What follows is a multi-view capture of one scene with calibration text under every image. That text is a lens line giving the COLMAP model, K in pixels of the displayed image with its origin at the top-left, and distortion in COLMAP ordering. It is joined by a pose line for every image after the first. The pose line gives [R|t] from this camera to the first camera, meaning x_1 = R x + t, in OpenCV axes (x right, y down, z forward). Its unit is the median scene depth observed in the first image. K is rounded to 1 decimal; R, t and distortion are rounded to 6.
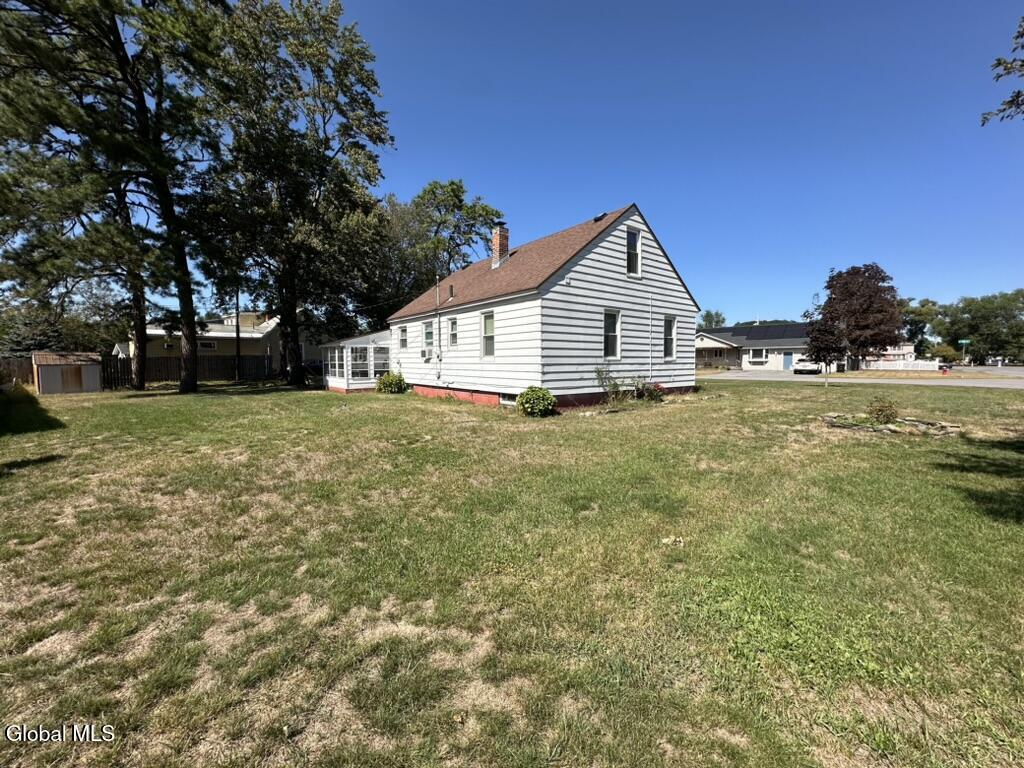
lens RADIAL K [[410.1, 0, 509.4], [0, 410.1, 383.9], [0, 0, 1]] dist [-0.005034, 0.001605]
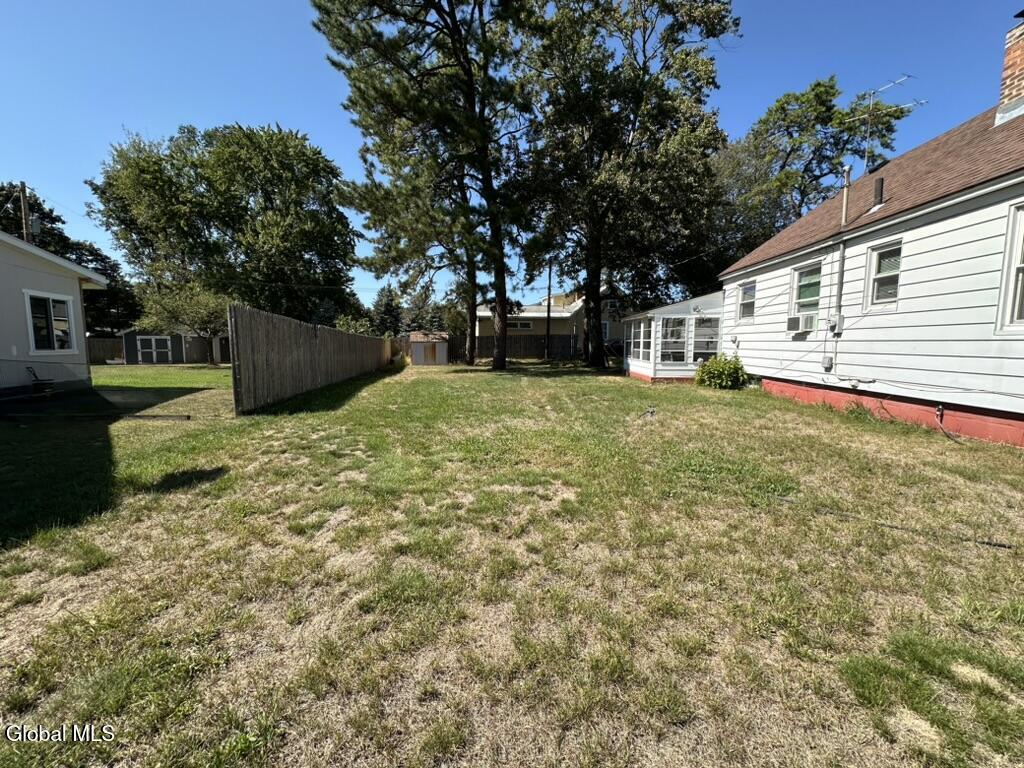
lens RADIAL K [[410.1, 0, 510.2], [0, 410.1, 383.5], [0, 0, 1]] dist [-0.005034, 0.001605]
pose [[0.760780, 0.070859, -0.645130, -0.113590], [-0.042873, 0.997338, 0.058986, -0.007685], [0.647592, -0.017216, 0.761793, 0.269475]]
